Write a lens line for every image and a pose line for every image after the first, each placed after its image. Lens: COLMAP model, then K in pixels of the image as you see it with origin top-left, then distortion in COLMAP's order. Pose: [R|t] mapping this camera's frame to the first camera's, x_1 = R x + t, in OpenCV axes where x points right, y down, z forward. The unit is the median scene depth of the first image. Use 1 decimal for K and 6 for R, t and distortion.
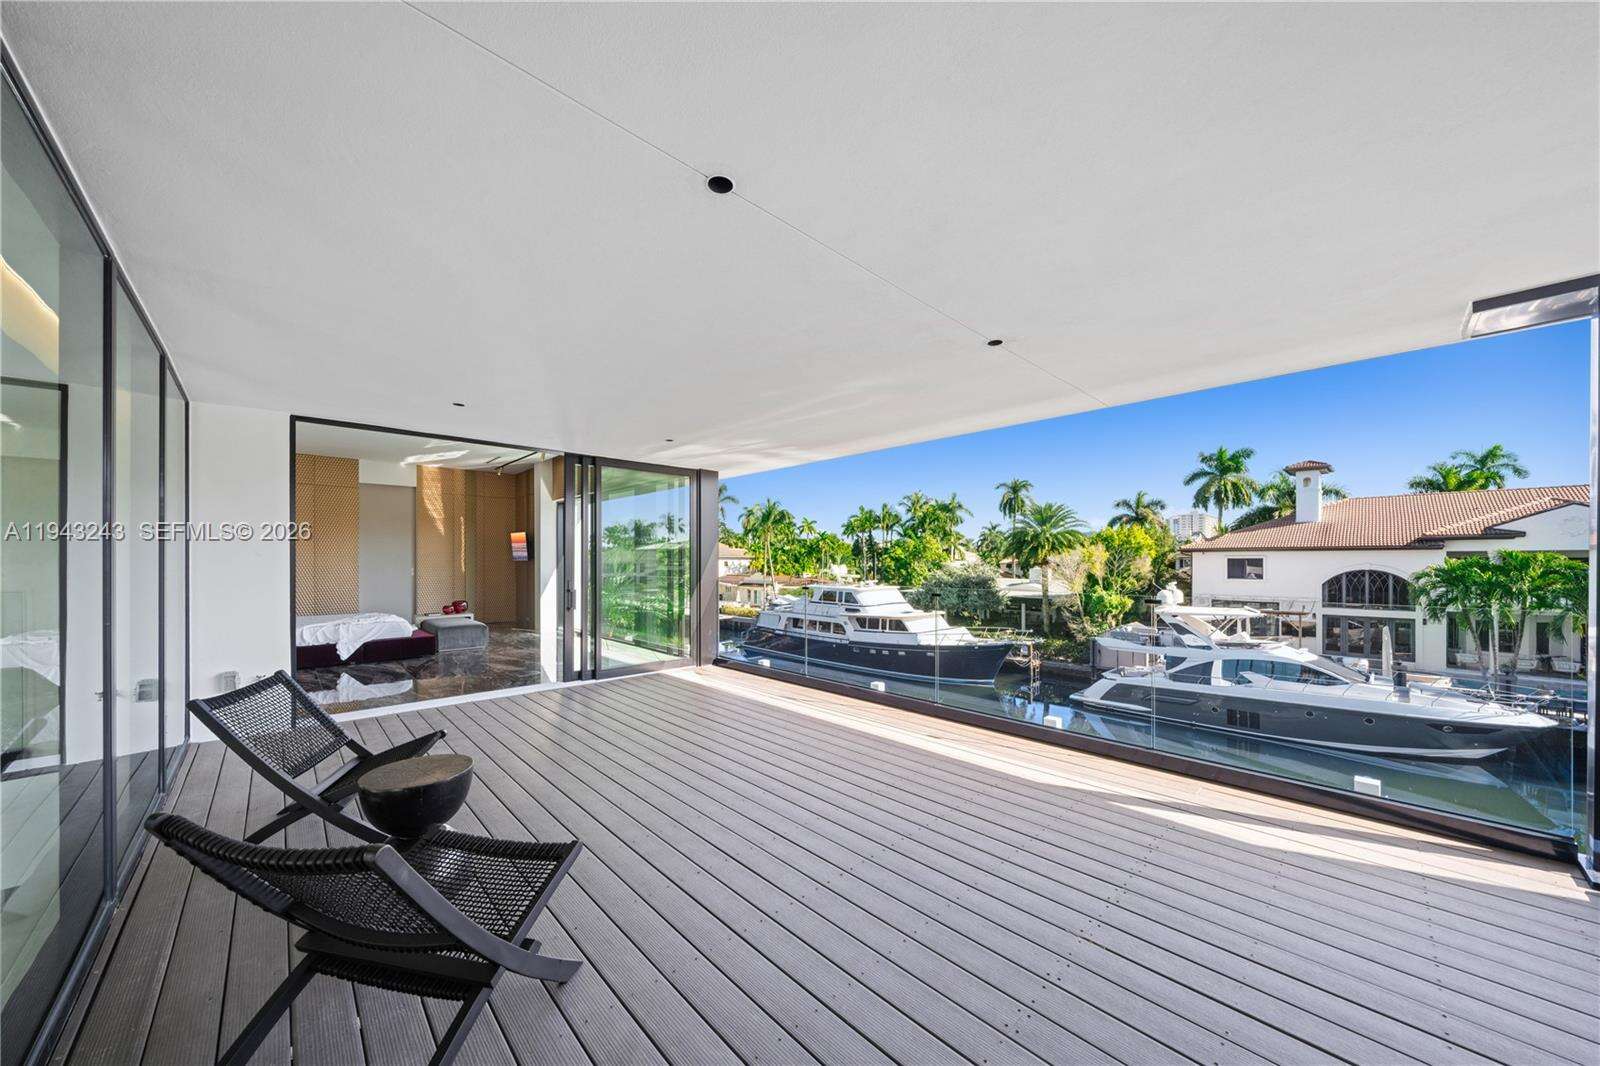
lens RADIAL K [[550.4, 0, 784.3], [0, 550.4, 567.0], [0, 0, 1]] dist [-0.002973, -0.000298]
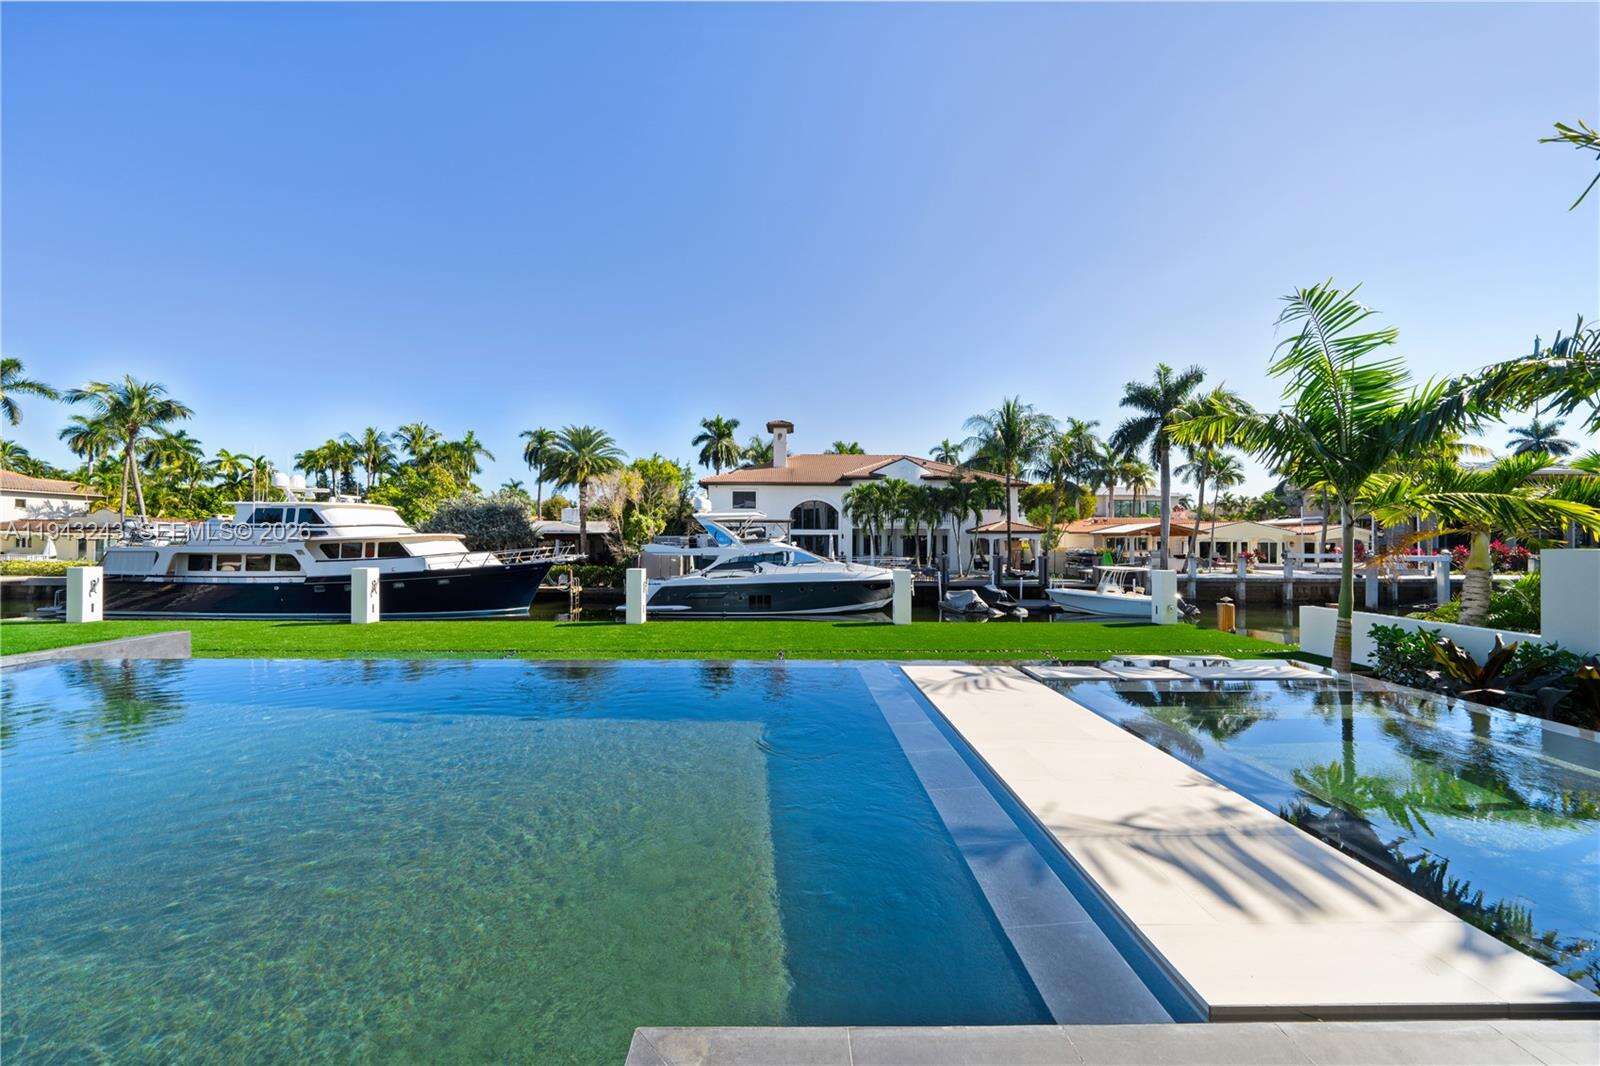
lens RADIAL K [[550.4, 0, 797.5], [0, 550.4, 537.4], [0, 0, 1]] dist [-0.002973, -0.000298]
pose [[0.664249, 0.007896, 0.747470, 0.013447], [-0.005051, 0.999969, -0.006075, 0.081466], [-0.747494, 0.000260, 0.664268, 0.098951]]
